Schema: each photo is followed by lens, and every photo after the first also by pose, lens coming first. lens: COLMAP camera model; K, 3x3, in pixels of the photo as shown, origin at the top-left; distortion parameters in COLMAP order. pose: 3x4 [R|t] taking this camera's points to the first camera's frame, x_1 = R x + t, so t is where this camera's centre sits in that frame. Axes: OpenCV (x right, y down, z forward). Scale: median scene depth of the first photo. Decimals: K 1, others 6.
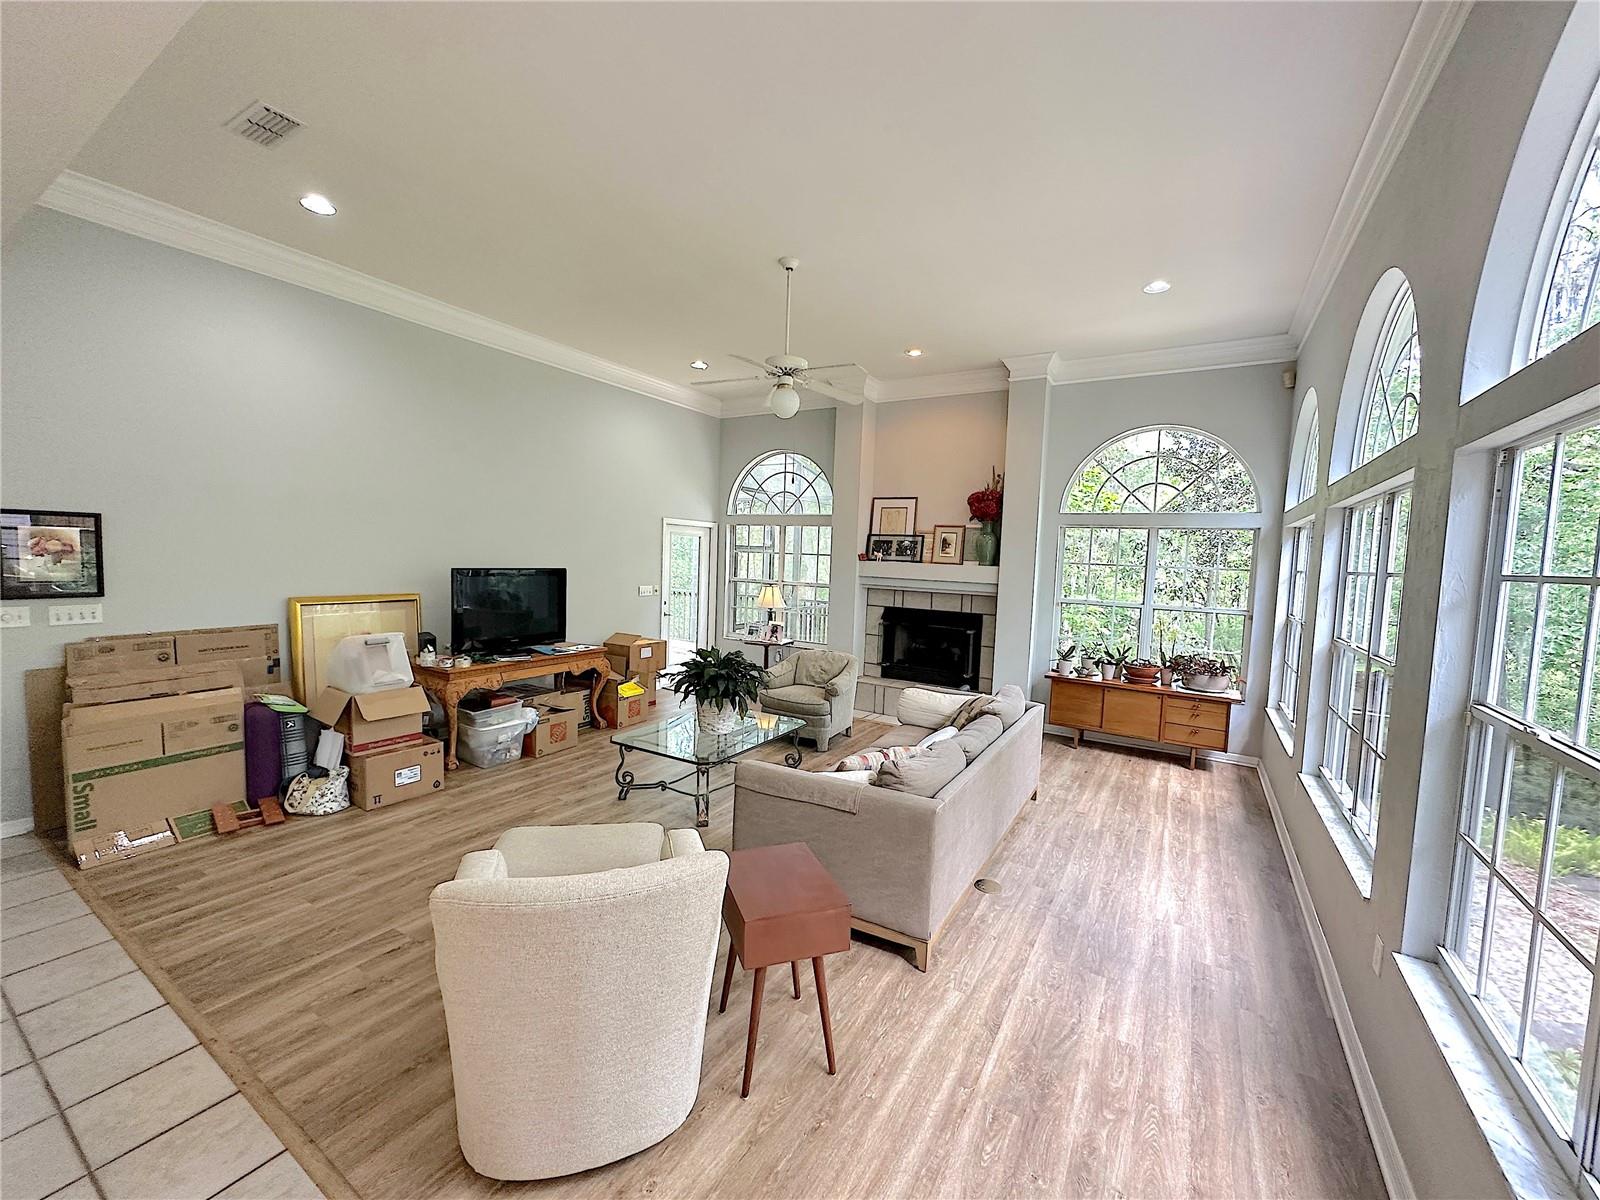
lens RADIAL K [[634.9, 0, 801.2], [0, 634.9, 597.5], [0, 0, 1]] dist [-0.003360, 0.000614]
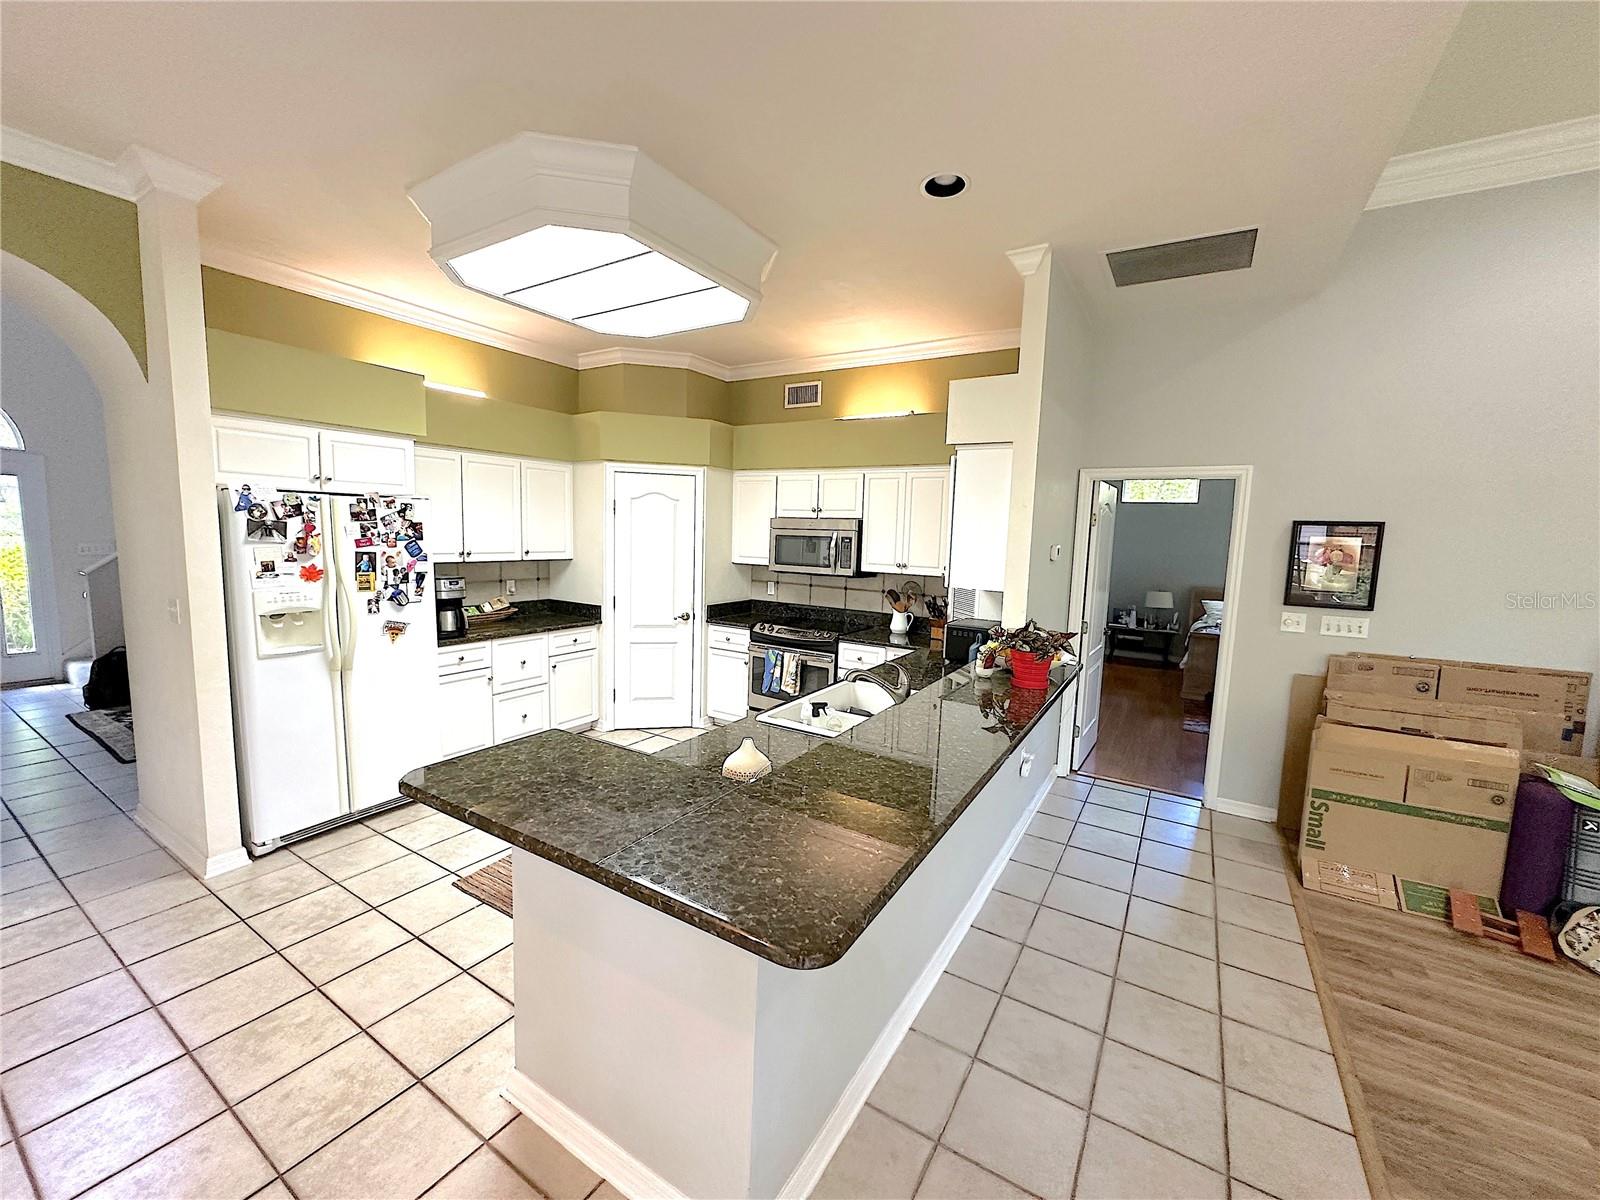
lens RADIAL K [[634.9, 0, 797.9], [0, 634.9, 602.1], [0, 0, 1]] dist [-0.003360, 0.000614]
pose [[-0.004147, 0.080427, -0.996752, -0.169423], [-0.098983, 0.991832, 0.080442, -0.005903], [0.995080, 0.098995, 0.003847, 0.152513]]
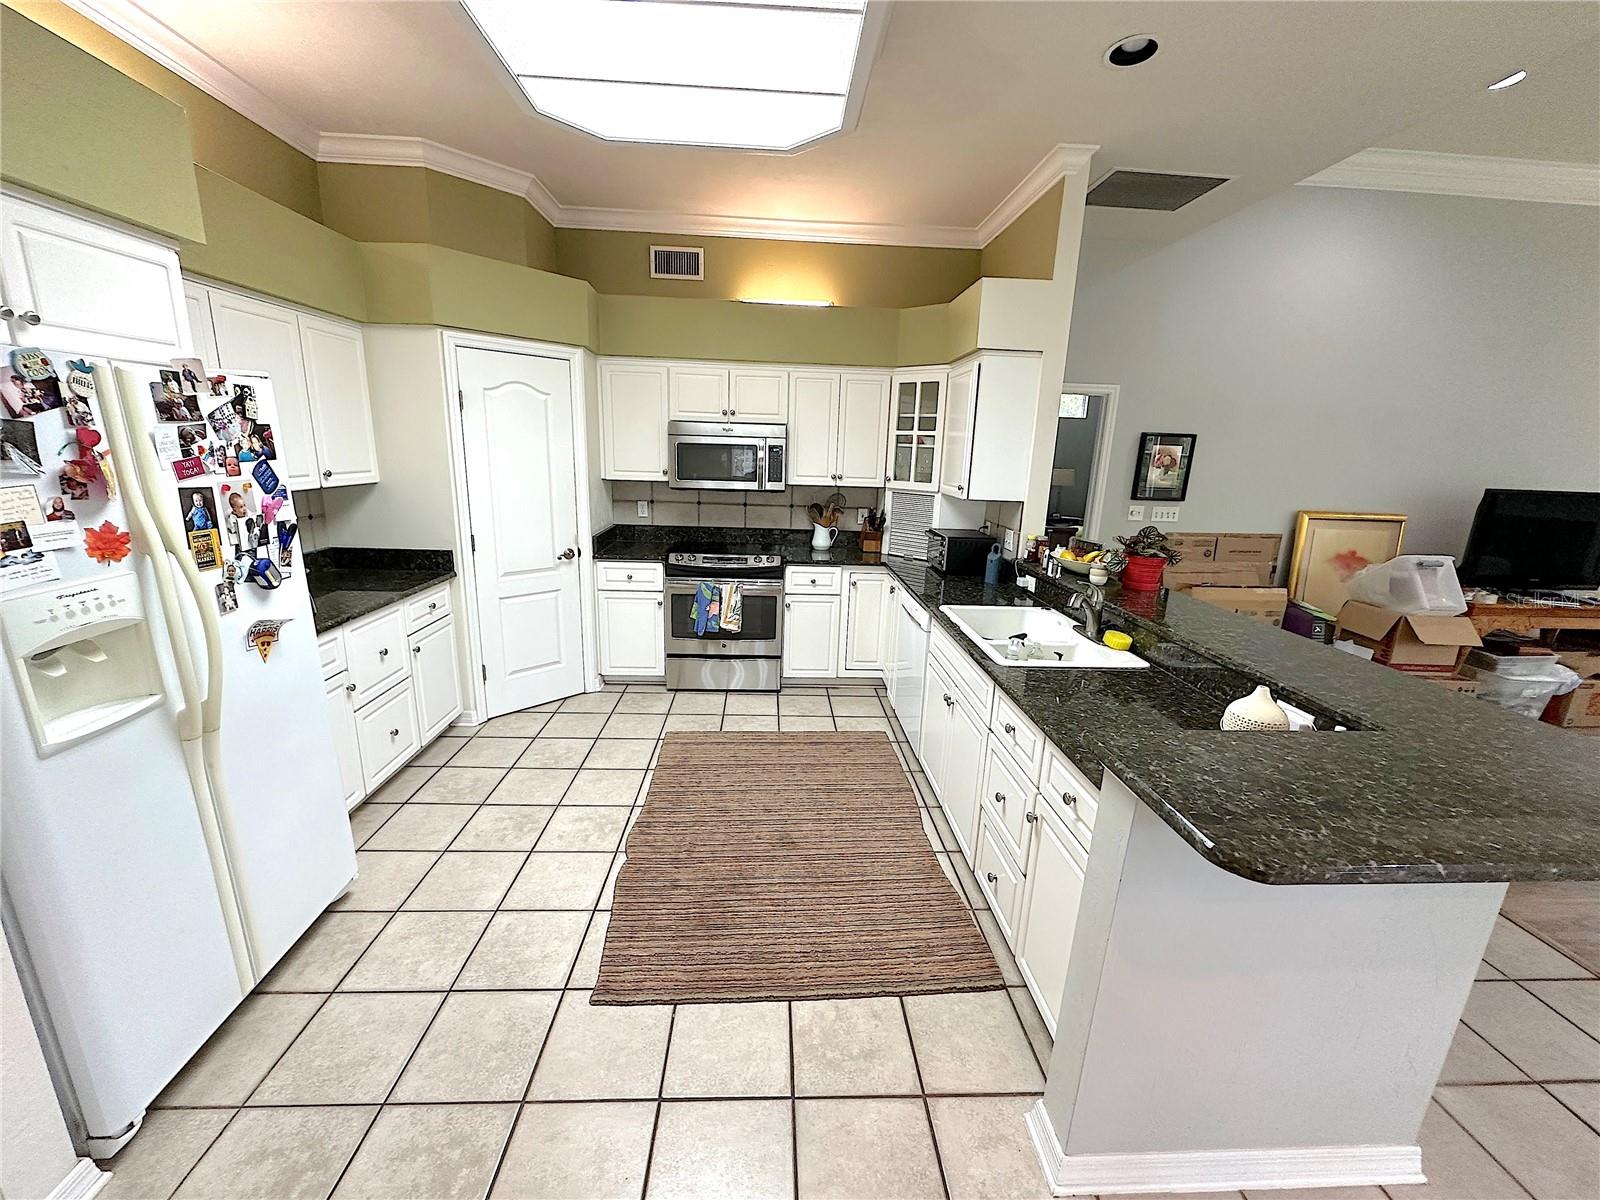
lens RADIAL K [[634.9, 0, 799.2], [0, 634.9, 601.0], [0, 0, 1]] dist [-0.003360, 0.000614]
pose [[0.564047, 0.183307, -0.805140, -0.476674], [-0.070465, 0.982177, 0.174248, 0.028152], [0.822731, -0.041550, 0.566911, -0.370541]]
